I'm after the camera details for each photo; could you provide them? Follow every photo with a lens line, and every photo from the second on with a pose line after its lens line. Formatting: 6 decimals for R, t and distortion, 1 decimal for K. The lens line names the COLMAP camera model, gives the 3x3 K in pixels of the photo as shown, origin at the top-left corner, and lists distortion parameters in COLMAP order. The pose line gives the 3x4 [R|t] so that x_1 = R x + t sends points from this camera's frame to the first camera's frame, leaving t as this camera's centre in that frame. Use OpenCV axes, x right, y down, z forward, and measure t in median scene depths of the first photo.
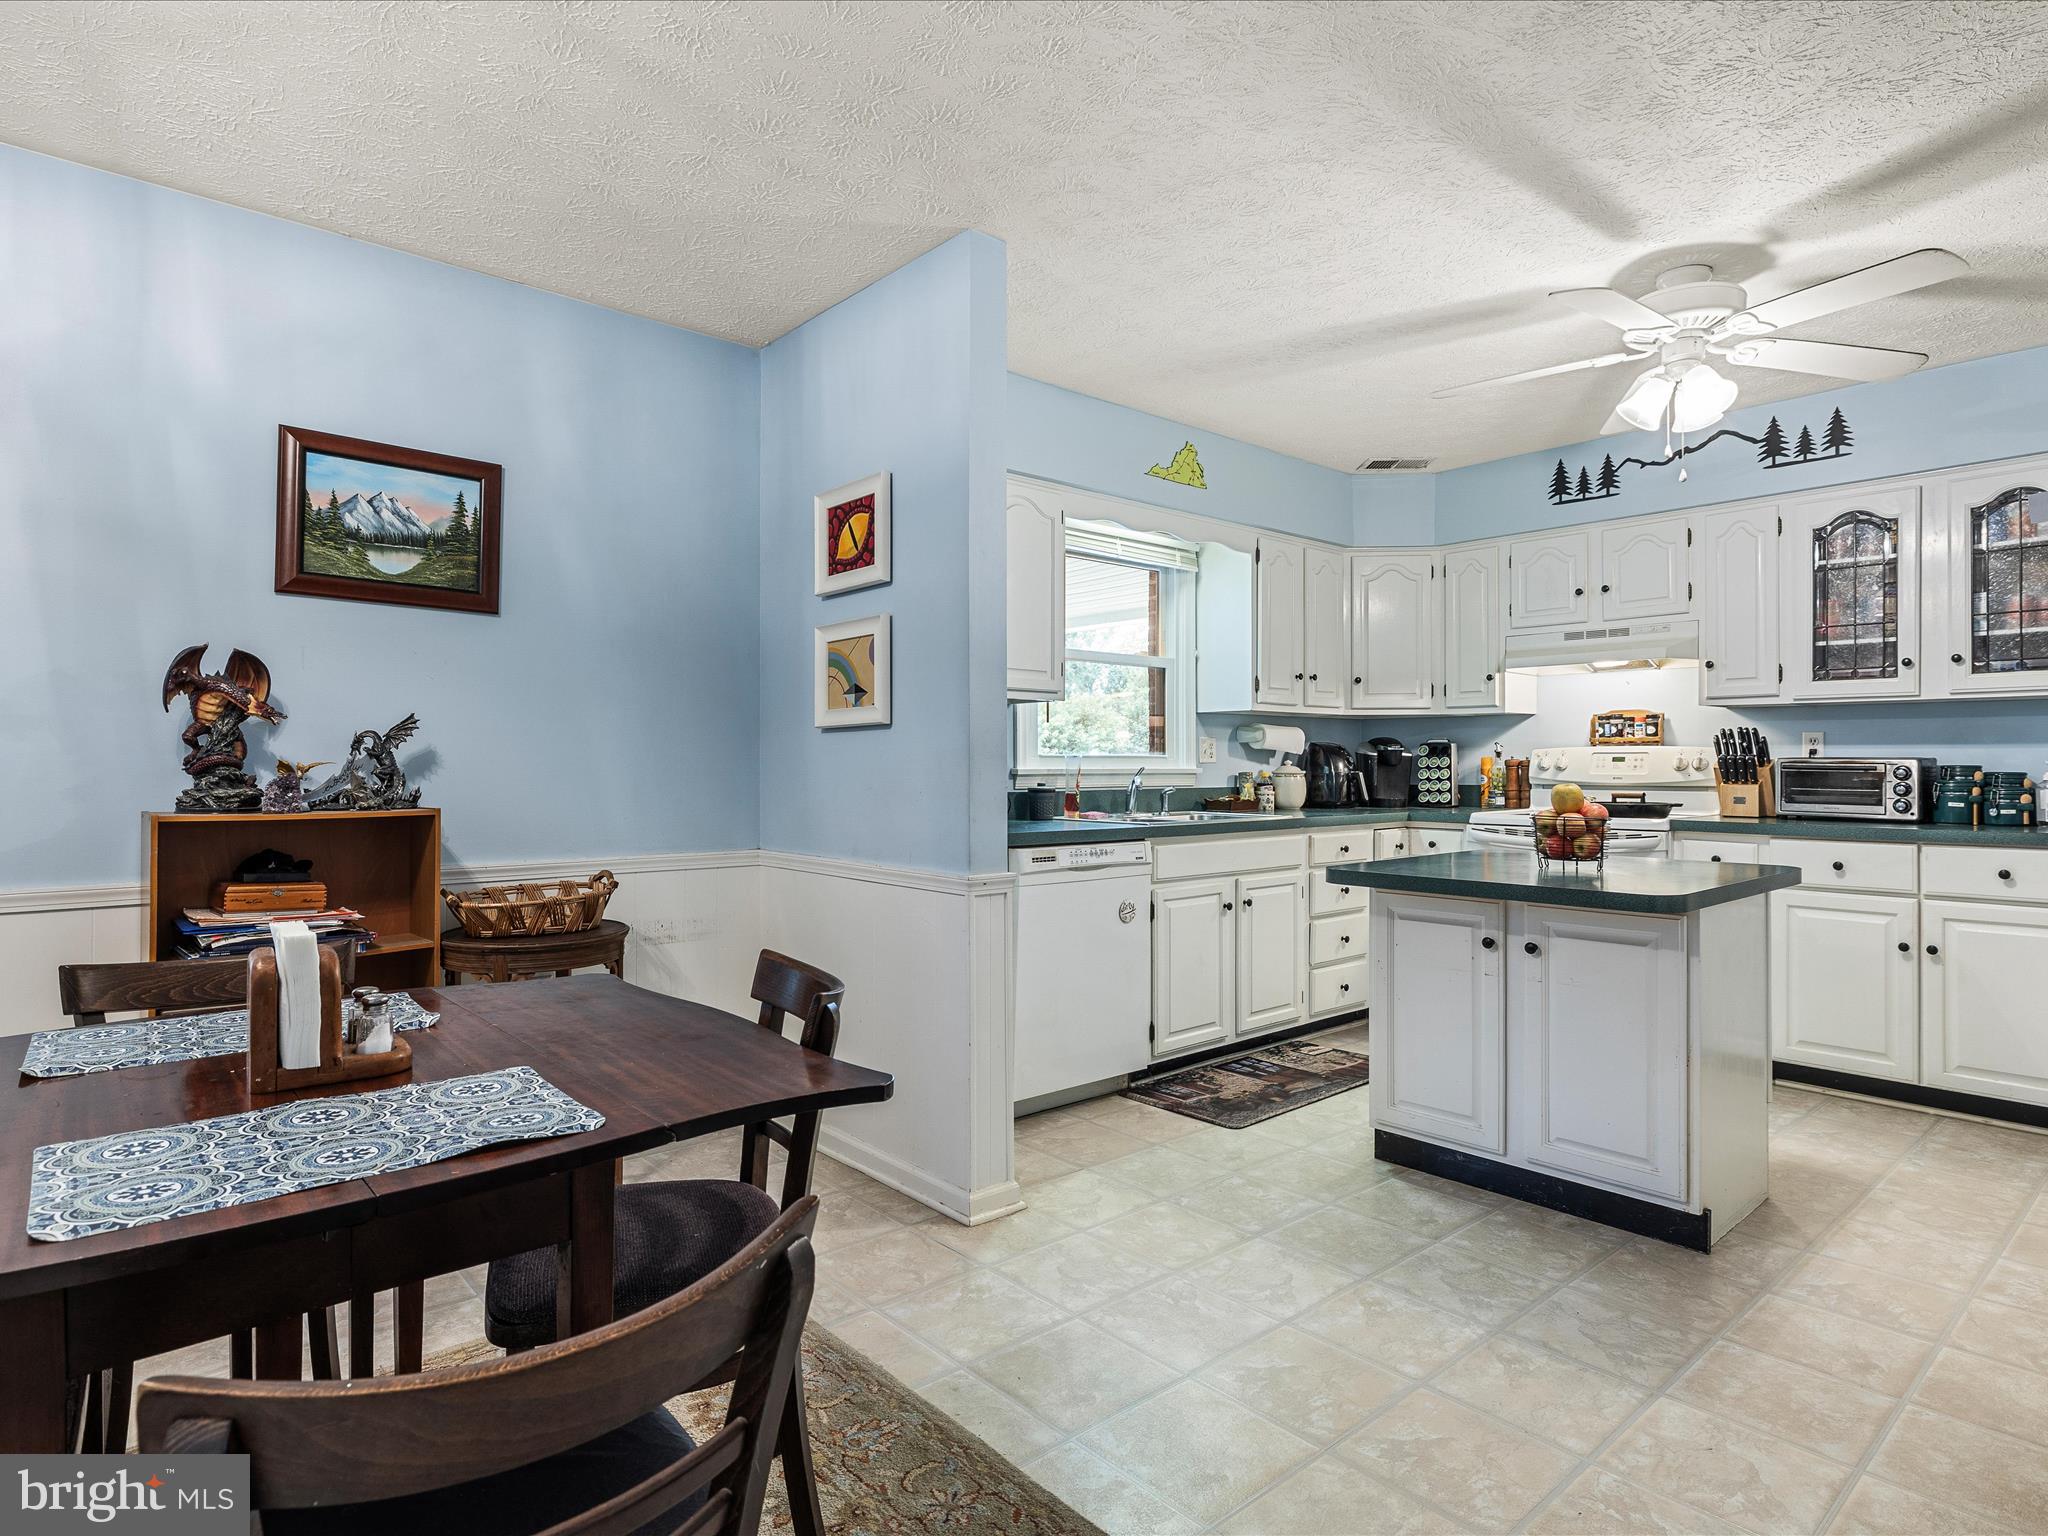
lens RADIAL K [[1125.4, 0, 1036.4], [0, 1125.4, 764.8], [0, 0, 1]] dist [-0.001328, 0.003376]
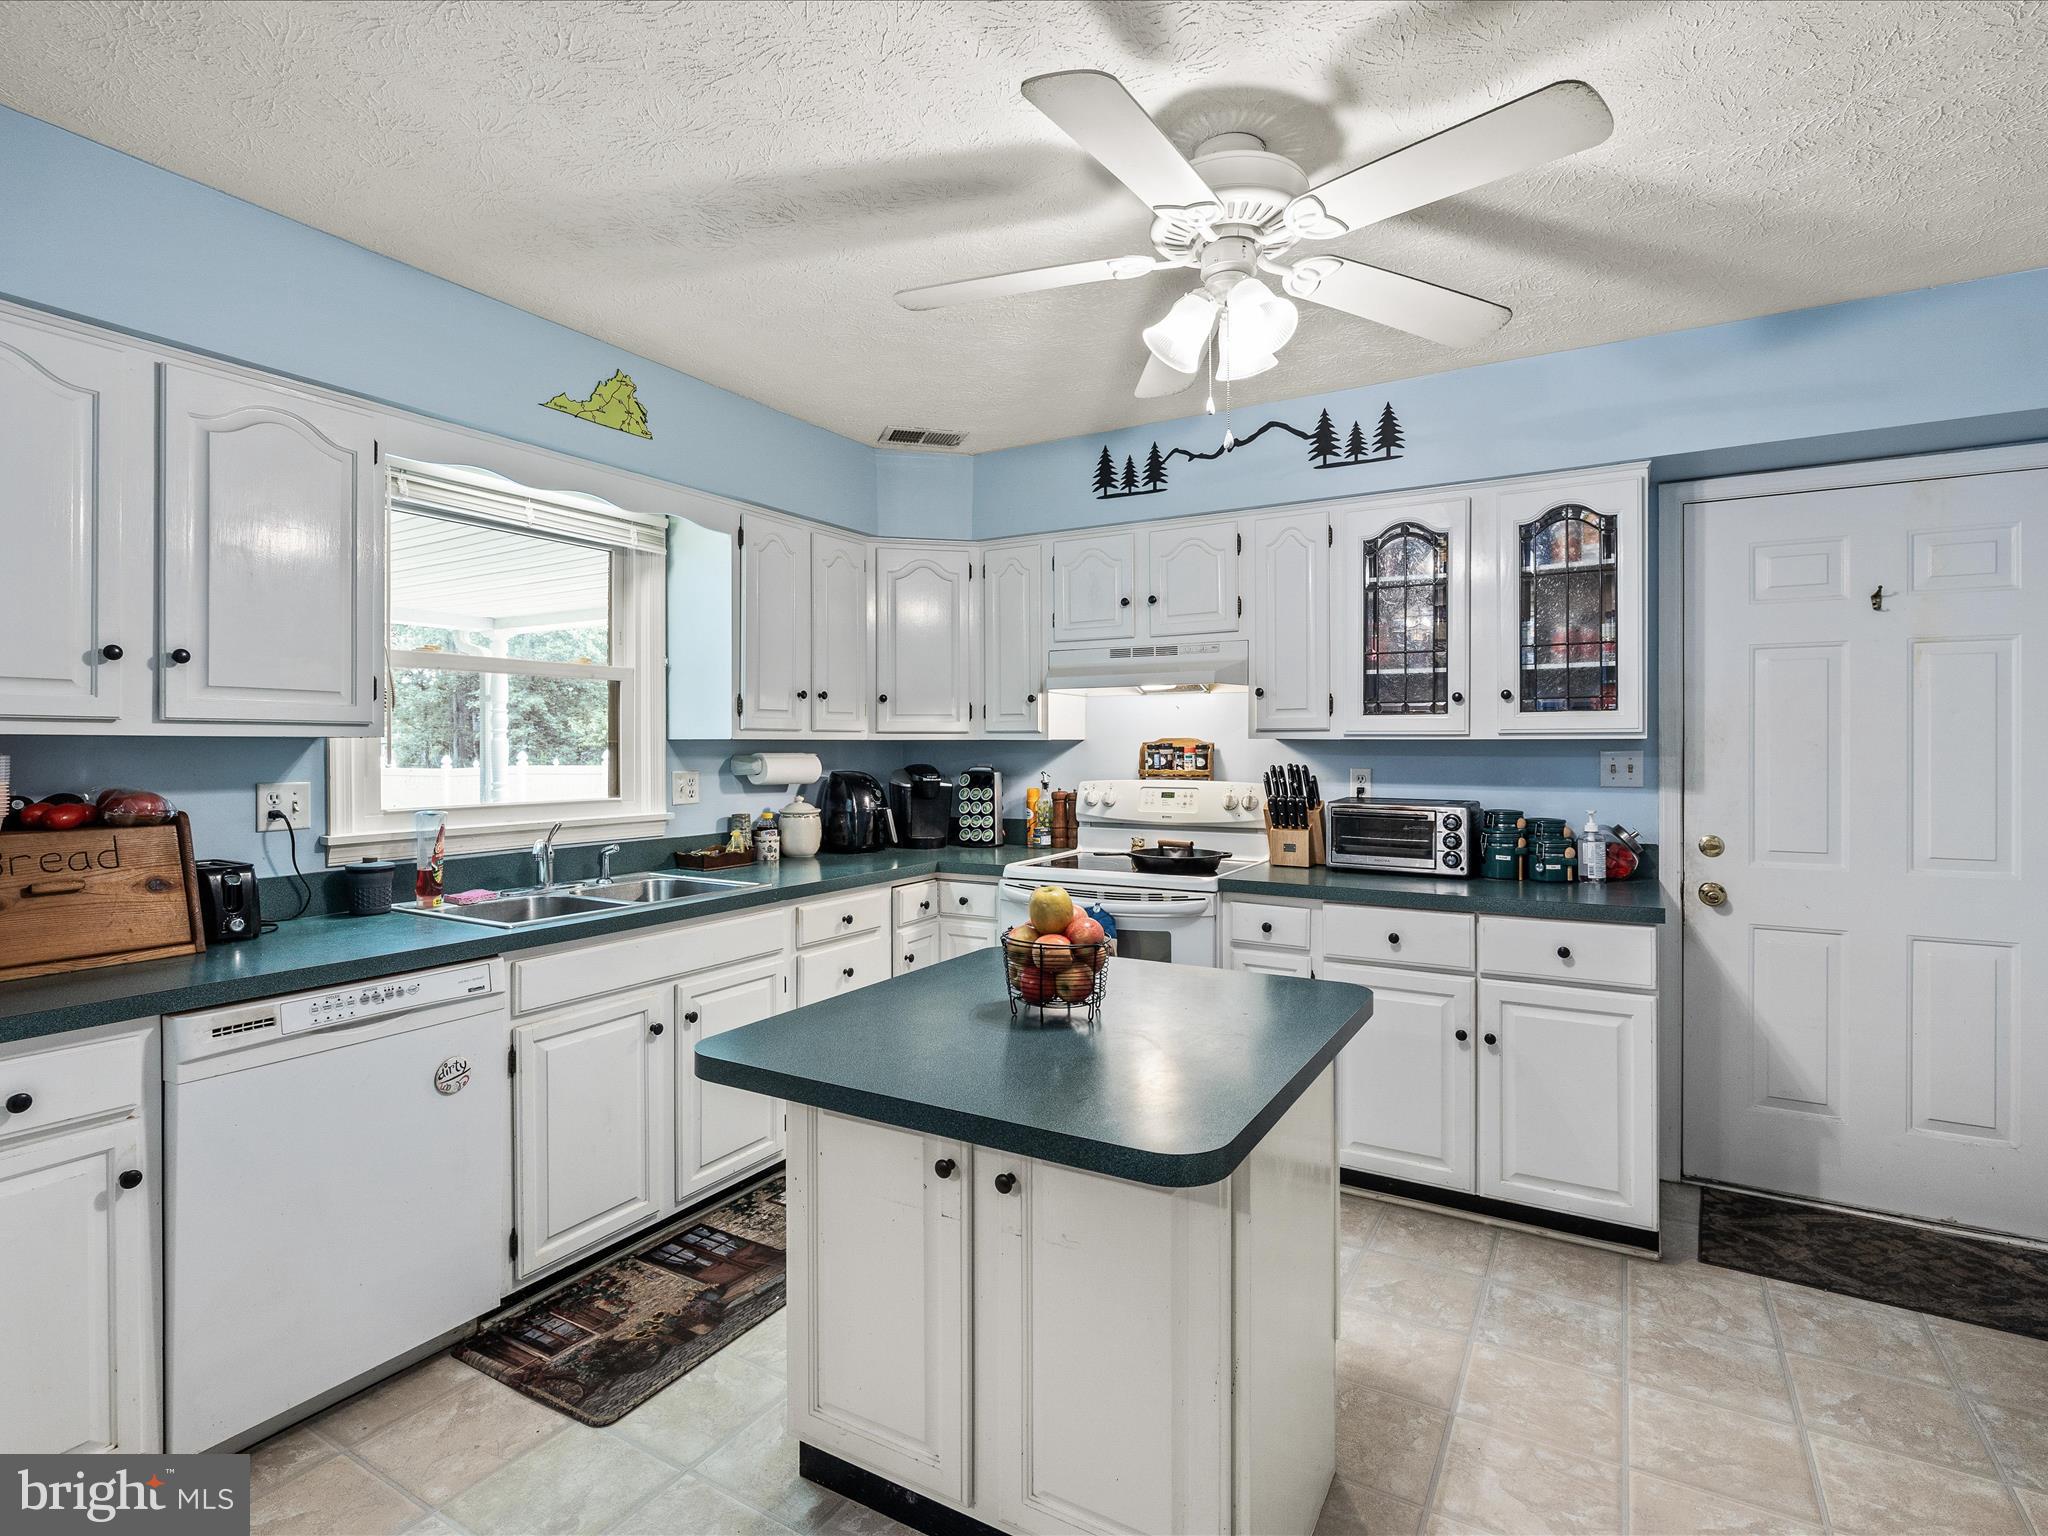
lens RADIAL K [[991.9, 0, 1021.9], [0, 991.9, 748.2], [0, 0, 1]] dist [-0.001978, 0.000431]
pose [[0.953043, -0.002962, 0.302820, 0.200663], [0.001461, 0.999986, 0.005182, -0.052187], [-0.302831, -0.004497, 0.953034, 0.341560]]
